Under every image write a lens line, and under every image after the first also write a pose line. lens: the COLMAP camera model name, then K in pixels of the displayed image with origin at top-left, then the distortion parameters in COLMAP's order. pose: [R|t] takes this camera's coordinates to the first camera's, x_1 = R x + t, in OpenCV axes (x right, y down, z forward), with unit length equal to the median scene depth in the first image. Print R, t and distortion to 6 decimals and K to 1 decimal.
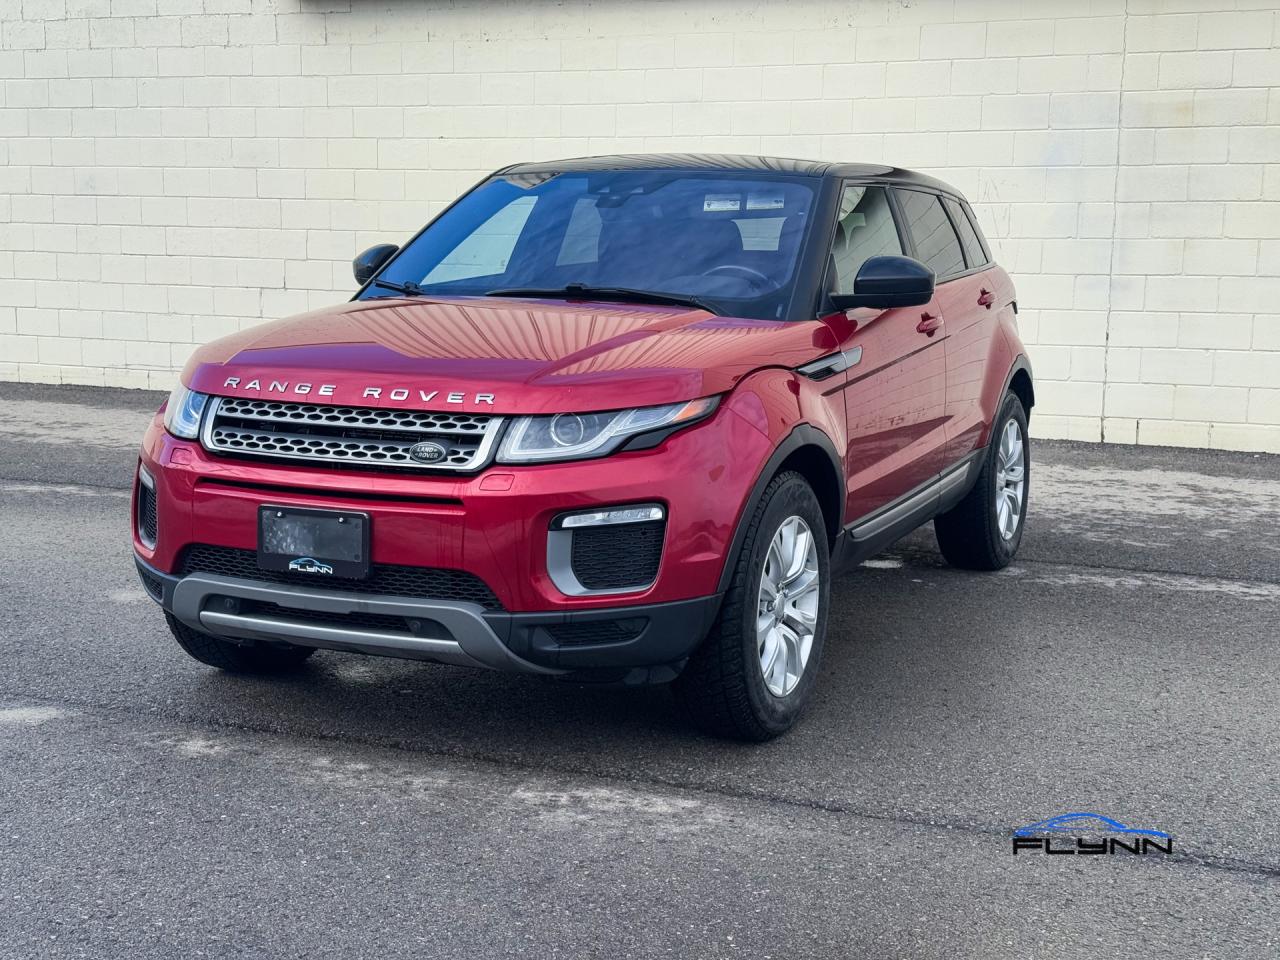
lens RADIAL K [[1775.4, 0, 653.1], [0, 1775.4, 491.8], [0, 0, 1]] dist [0.128799, 0.000000]
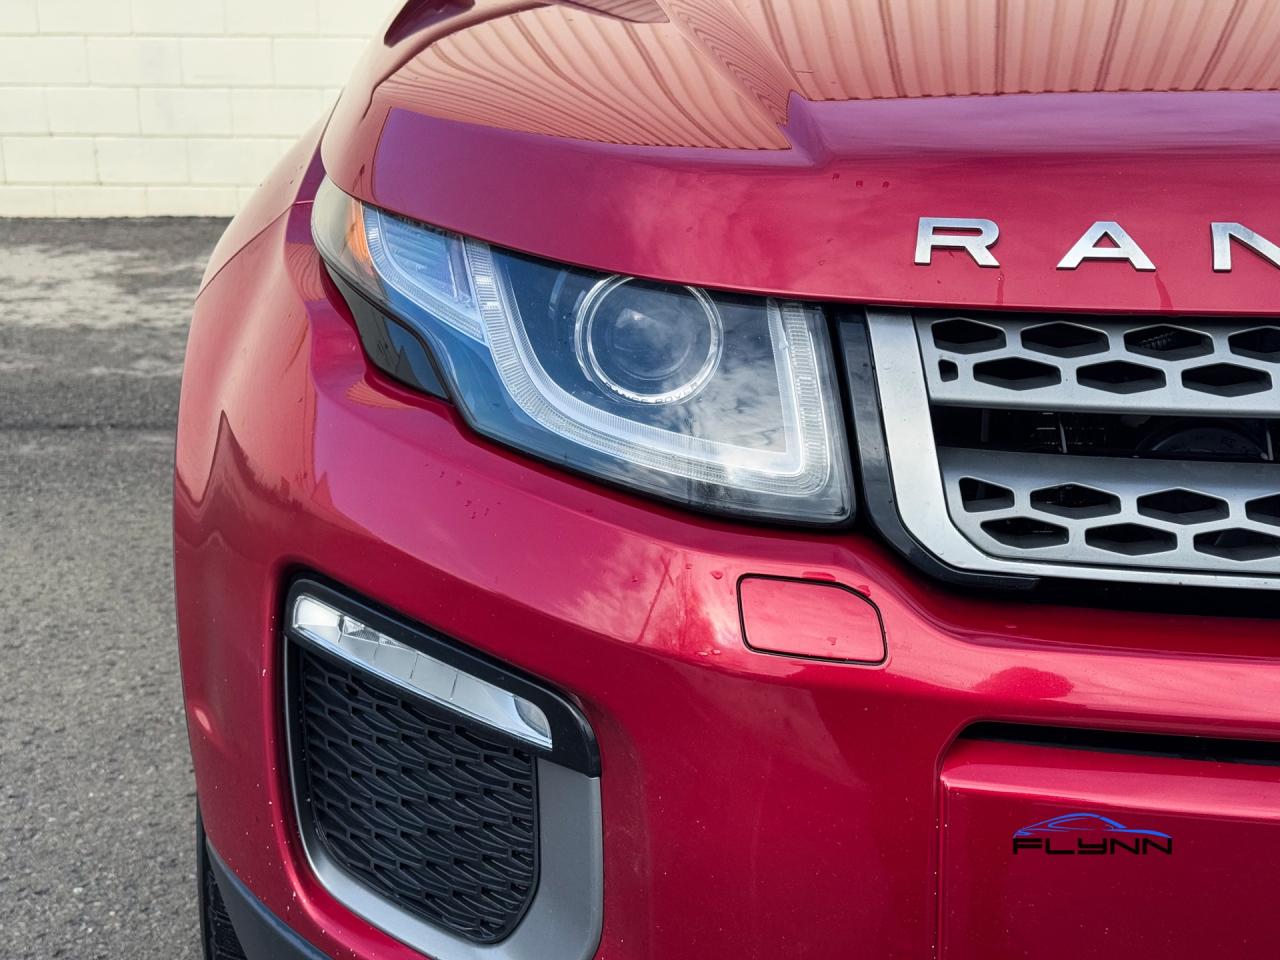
lens RADIAL K [[1775.4, 0, 620.5], [0, 1775.4, 475.3], [0, 0, 1]] dist [0.128799, 0.000000]
pose [[0.920220, -0.116812, 0.373565, -0.360842], [0.071975, 0.988654, 0.131845, -0.065411], [-0.384728, -0.094439, 0.918186, 0.826591]]
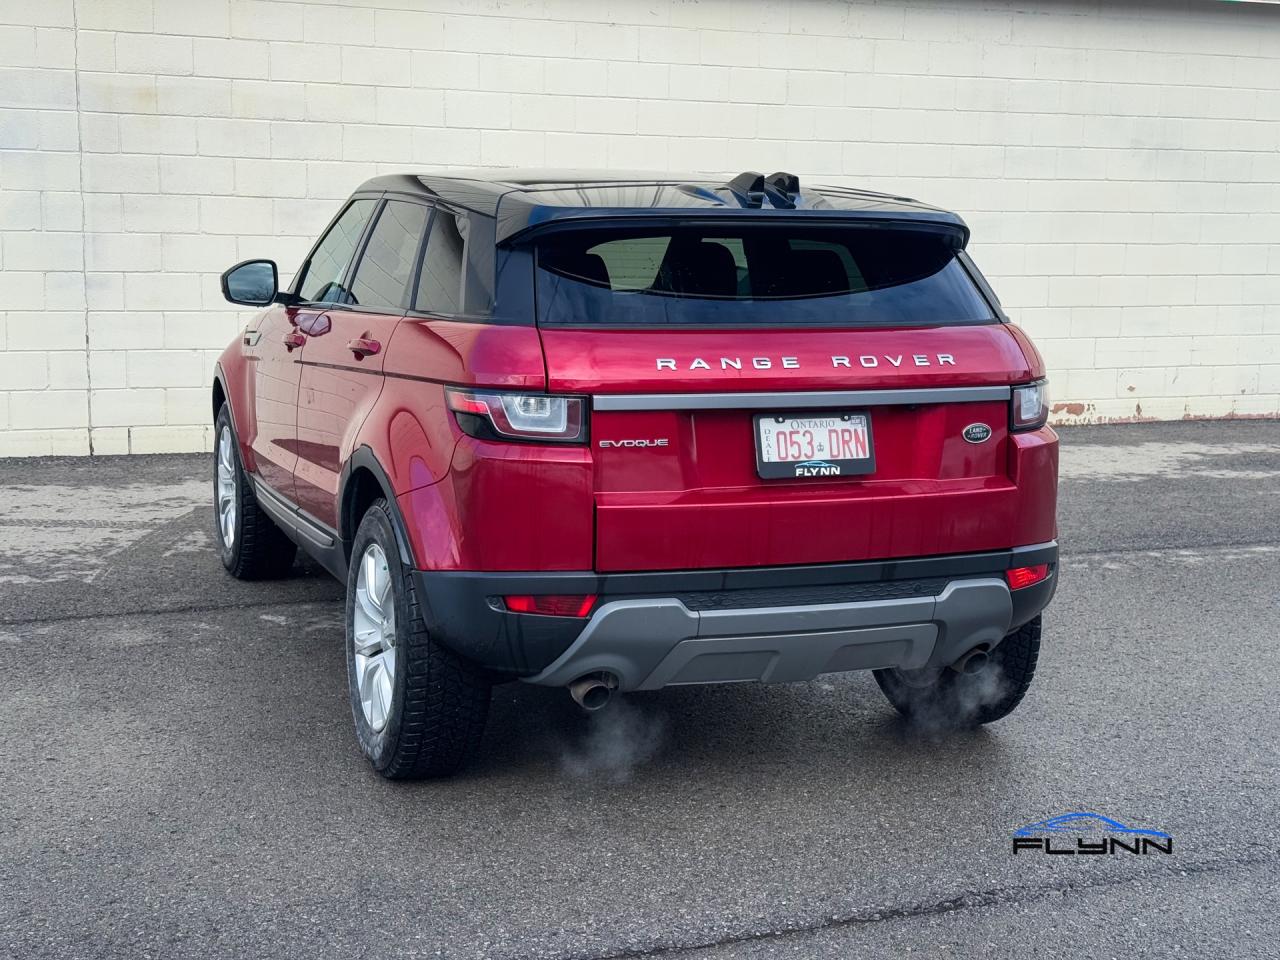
lens RADIAL K [[1775.4, 0, 634.1], [0, 1775.4, 473.7], [0, 0, 1]] dist [0.128799, 0.000000]
pose [[0.711502, -0.101640, 0.695294, -0.450993], [0.094923, 0.994316, 0.048217, -0.086148], [-0.696243, 0.031693, 0.717106, 0.362674]]
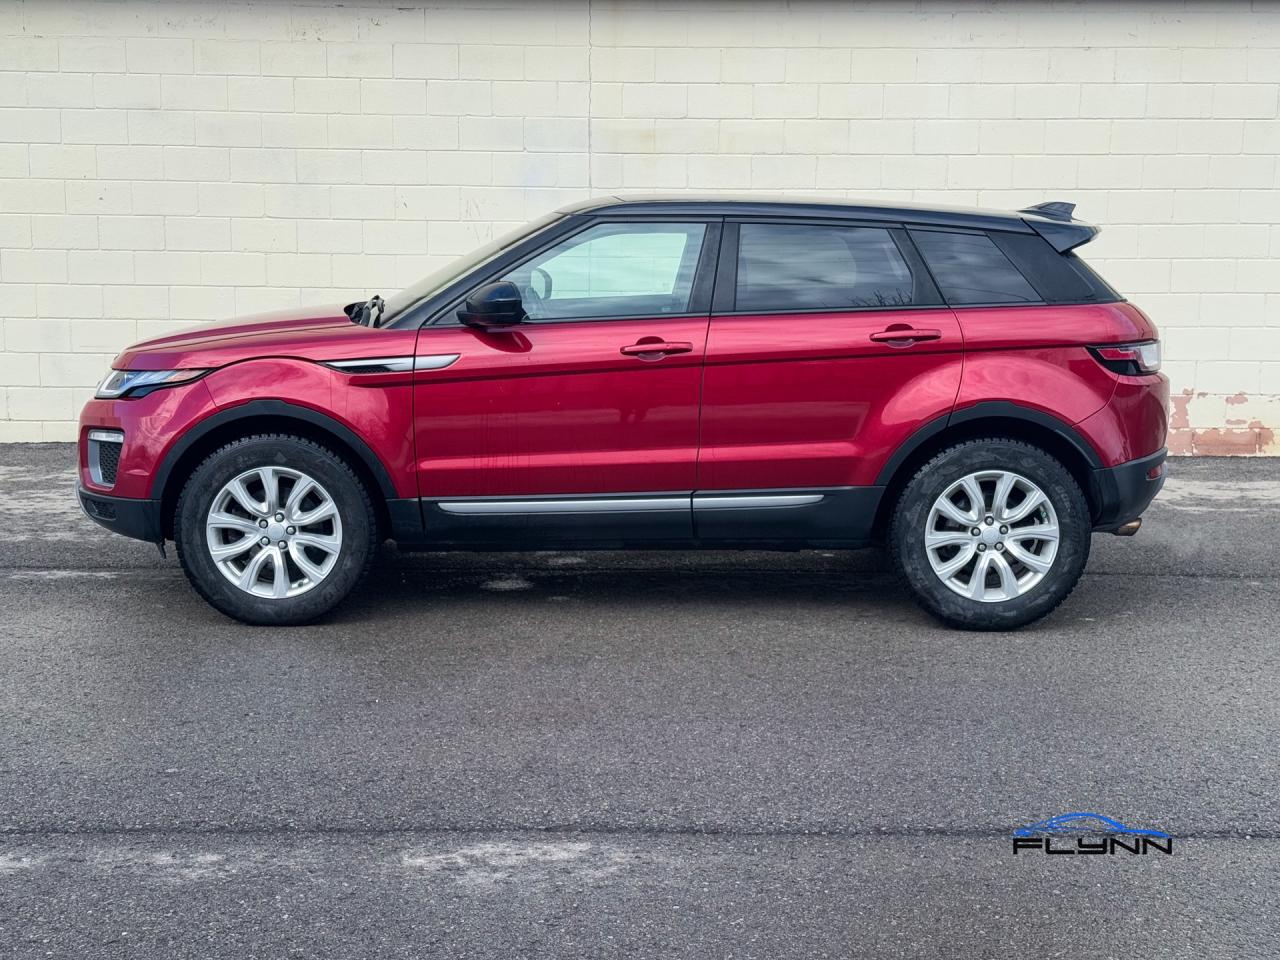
lens RADIAL K [[1775.4, 0, 645.9], [0, 1775.4, 489.6], [0, 0, 1]] dist [0.128799, 0.000000]
pose [[0.918438, -0.060186, 0.390959, -0.309615], [0.060073, 0.998115, 0.012531, -0.034606], [-0.390976, 0.011978, 0.920323, 0.052135]]
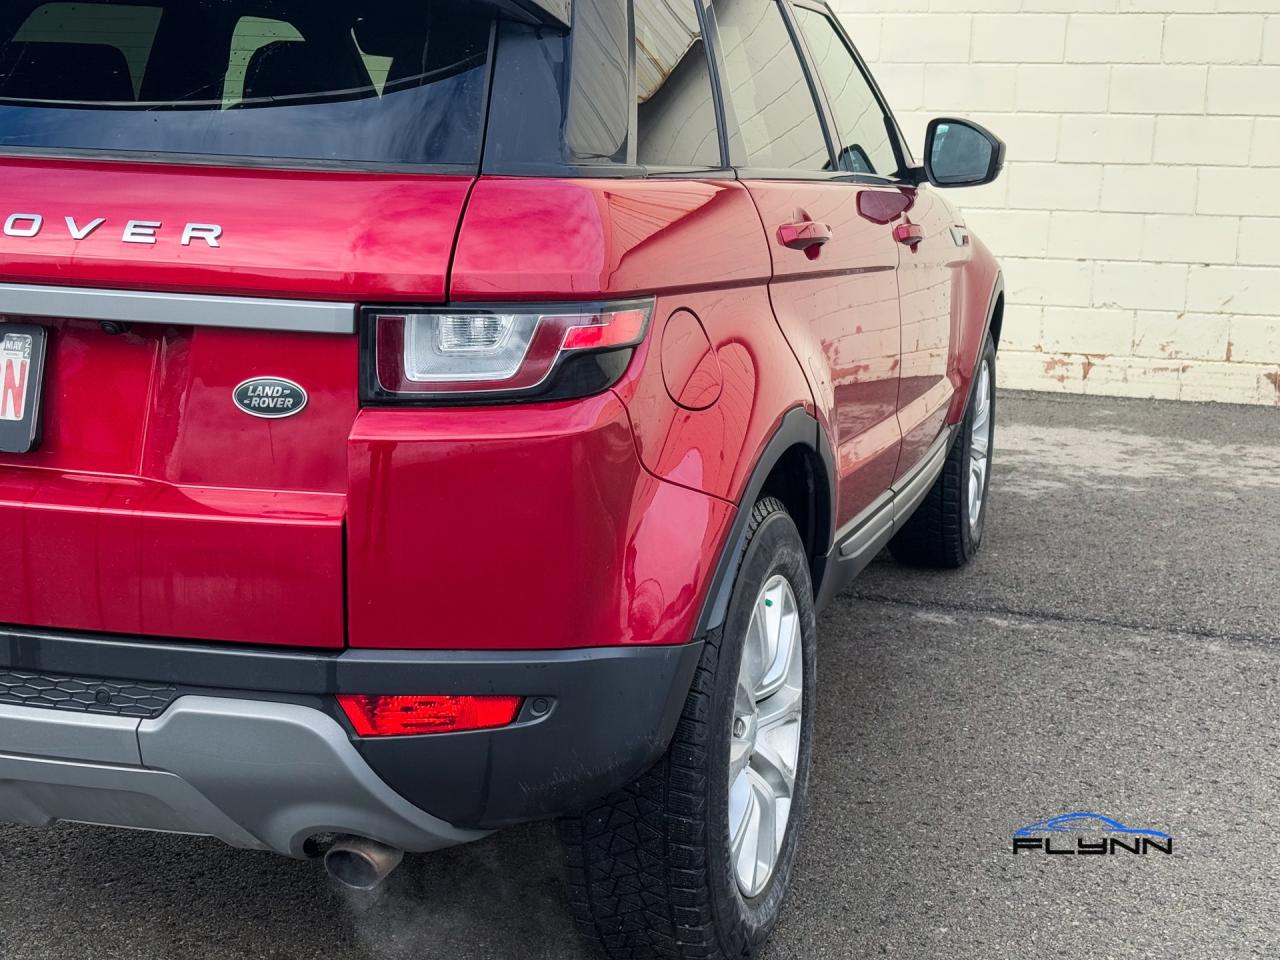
lens RADIAL K [[1775.4, 0, 661.0], [0, 1775.4, 484.4], [0, 0, 1]] dist [0.128799, 0.000000]
pose [[0.992756, -0.010508, 0.119691, 0.410783], [0.003098, 0.998076, 0.061931, -0.049053], [-0.120111, -0.061112, 0.990878, 0.460463]]
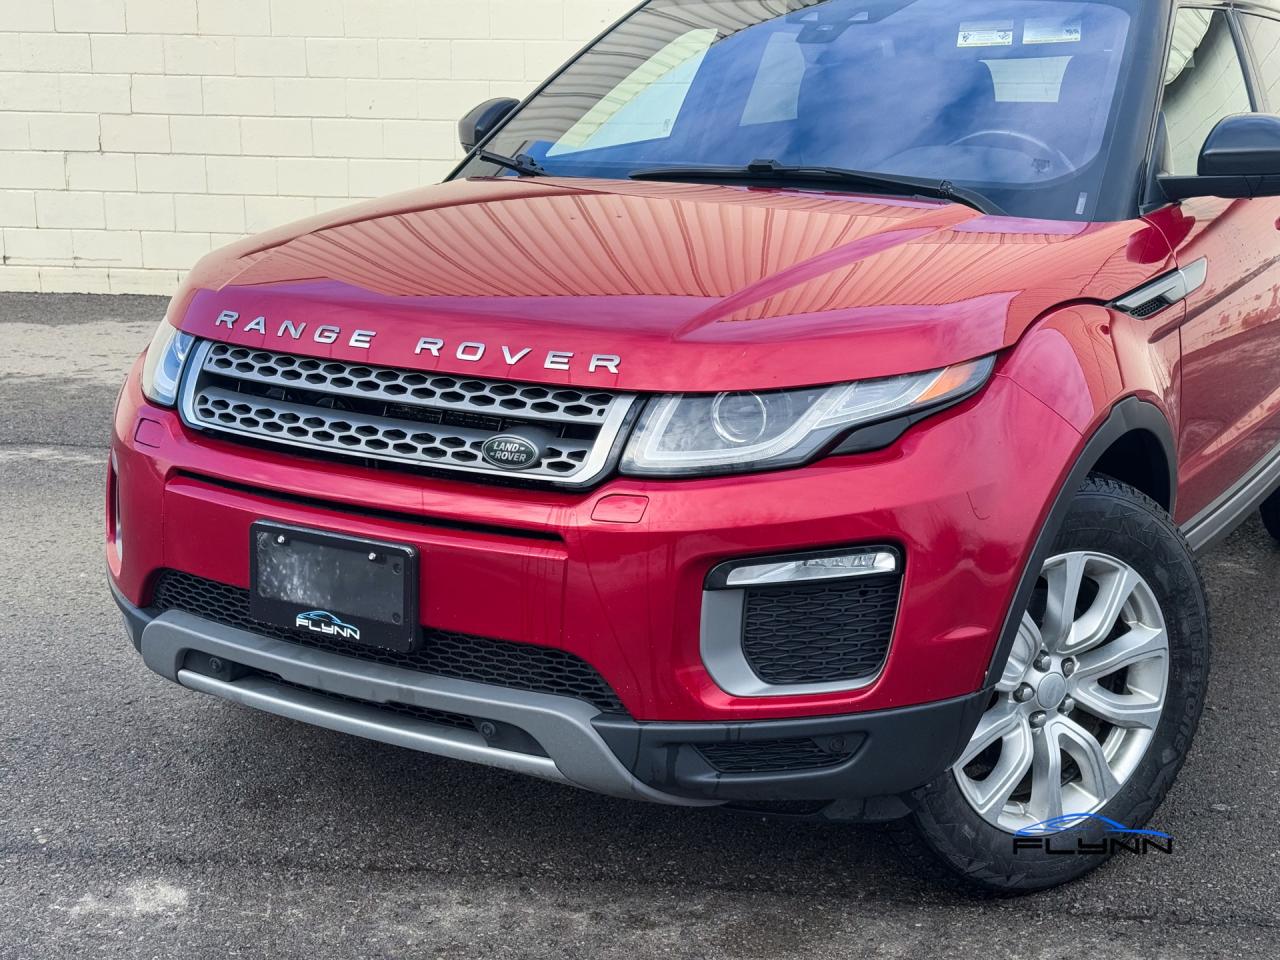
lens RADIAL K [[1775.4, 0, 630.5], [0, 1775.4, 484.7], [0, 0, 1]] dist [0.128799, 0.000000]
pose [[0.992691, 0.027540, -0.117502, -0.012958], [-0.017988, 0.996504, 0.081588, -0.057640], [0.119338, -0.078878, 0.989715, 0.377226]]
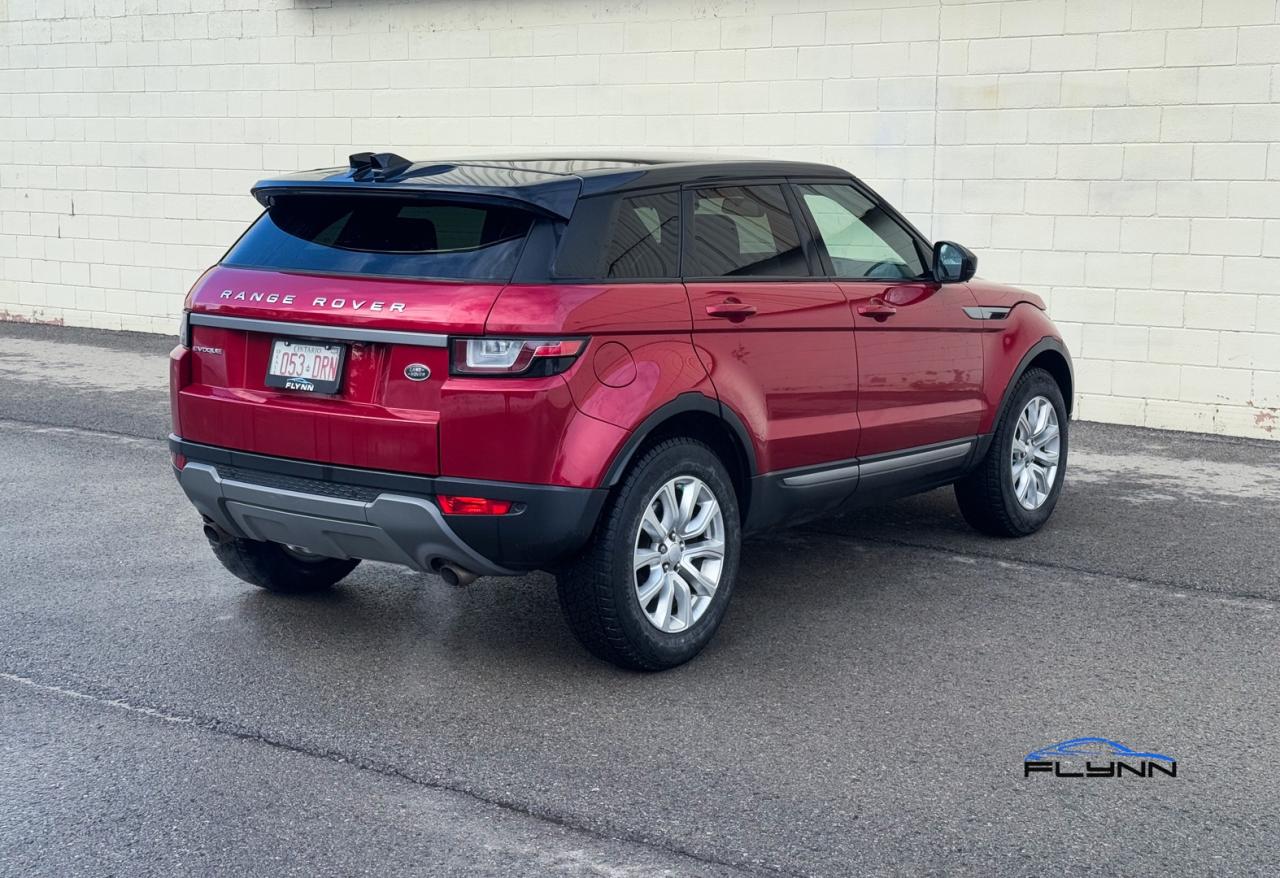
lens RADIAL K [[1774.3, 0, 657.7], [0, 1774.3, 403.3], [0, 0, 1]] dist [0.134015, 0.000000]
pose [[0.976898, 0.028023, -0.211859, 0.759490], [-0.032805, 0.999279, -0.019090, -0.006592], [0.211172, 0.025599, 0.977114, -0.150229]]
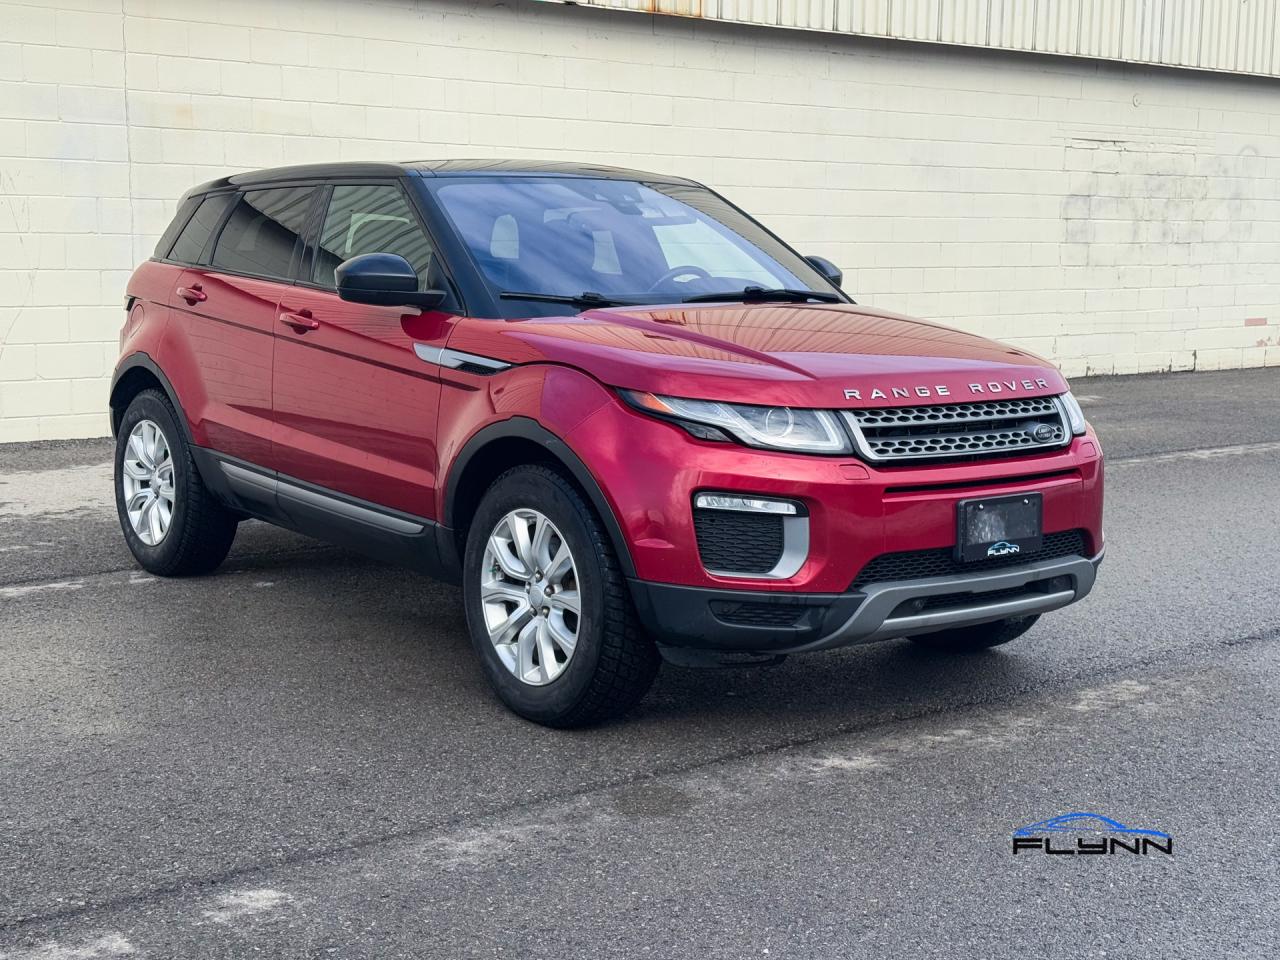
lens RADIAL K [[1775.4, 0, 637.6], [0, 1775.4, 479.7], [0, 0, 1]] dist [0.128799, 0.000000]
pose [[0.477013, -0.126548, 0.869738, -1.188123], [0.124698, 0.989314, 0.075555, -0.105816], [-0.870005, 0.072414, 0.487696, 0.627727]]
